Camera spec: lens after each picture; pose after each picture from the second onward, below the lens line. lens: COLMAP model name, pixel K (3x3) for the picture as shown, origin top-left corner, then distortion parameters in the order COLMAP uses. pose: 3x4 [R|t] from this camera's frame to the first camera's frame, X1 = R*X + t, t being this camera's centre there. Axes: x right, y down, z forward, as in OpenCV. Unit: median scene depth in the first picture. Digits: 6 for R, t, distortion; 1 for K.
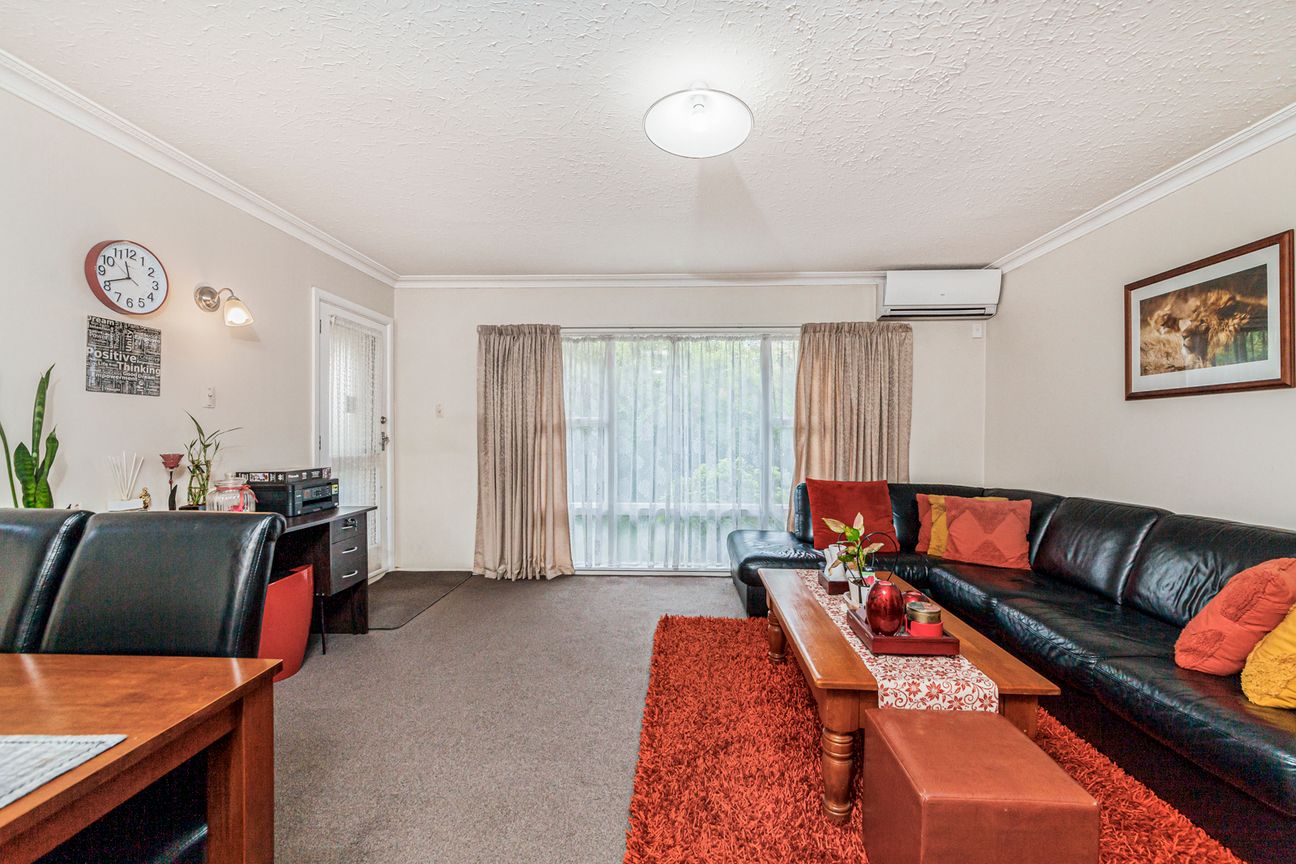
lens RADIAL K [[509.8, 0, 653.8], [0, 509.8, 430.5], [0, 0, 1]] dist [-0.001093, -0.000506]
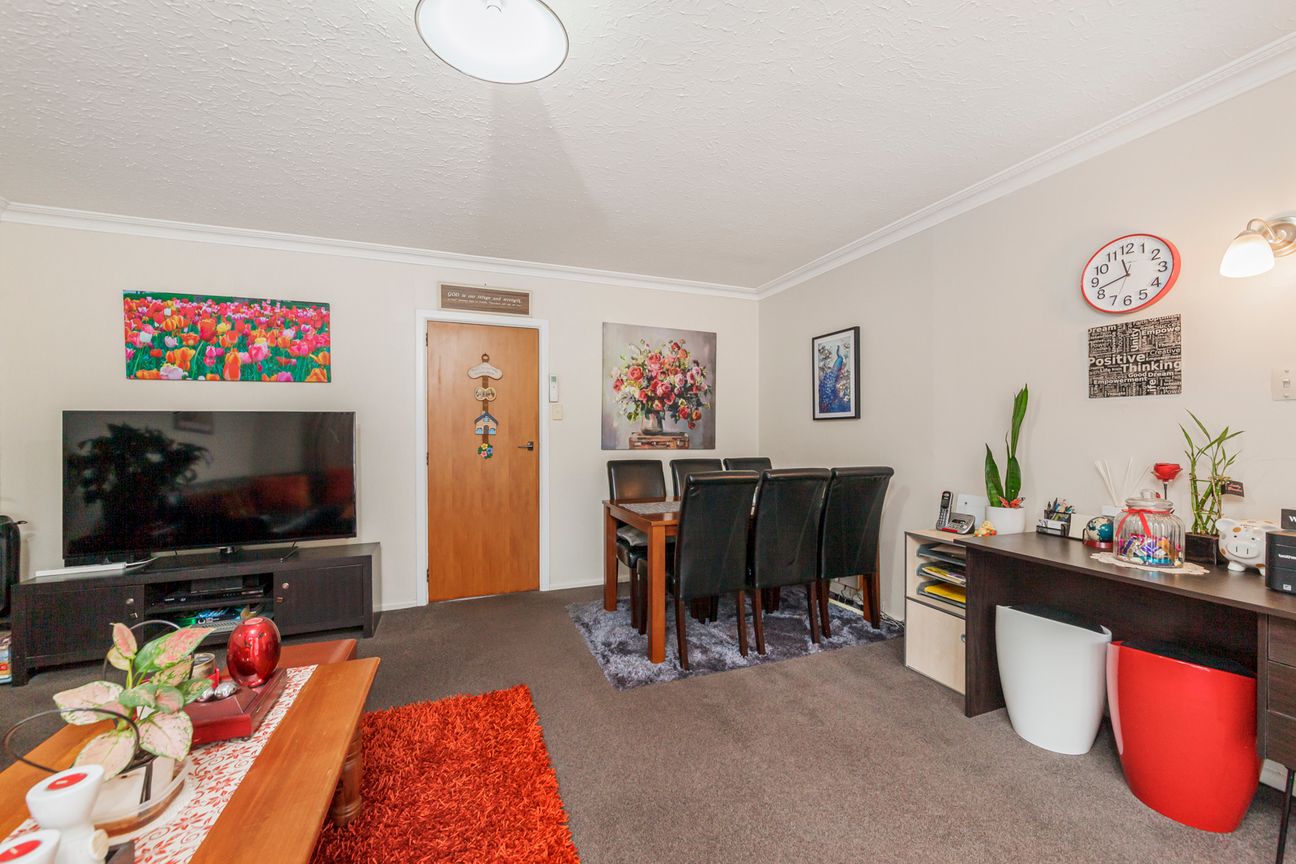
lens RADIAL K [[509.8, 0, 674.5], [0, 509.8, 434.5], [0, 0, 1]] dist [-0.001093, -0.000506]
pose [[-0.905668, -0.000174, -0.423988, 0.135762], [-0.001832, 0.999992, 0.003502, -0.002267], [0.423984, 0.003948, -0.905661, 1.447089]]
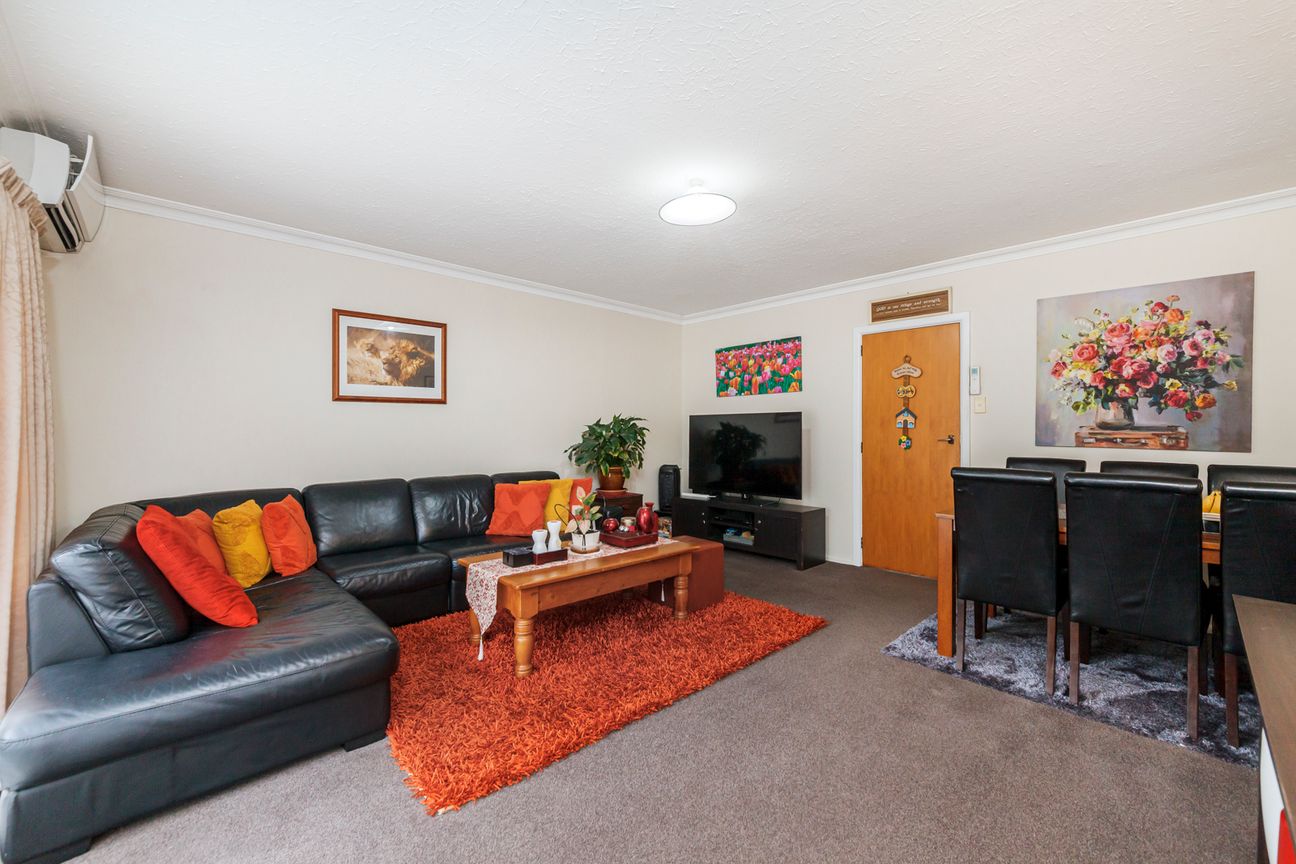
lens RADIAL K [[509.8, 0, 637.8], [0, 509.8, 429.6], [0, 0, 1]] dist [-0.001093, -0.000506]
pose [[-0.726185, -0.006483, 0.687469, -0.571469], [-0.002635, 0.999974, 0.006647, 0.000587], [-0.687494, 0.003015, -0.726183, 1.690377]]
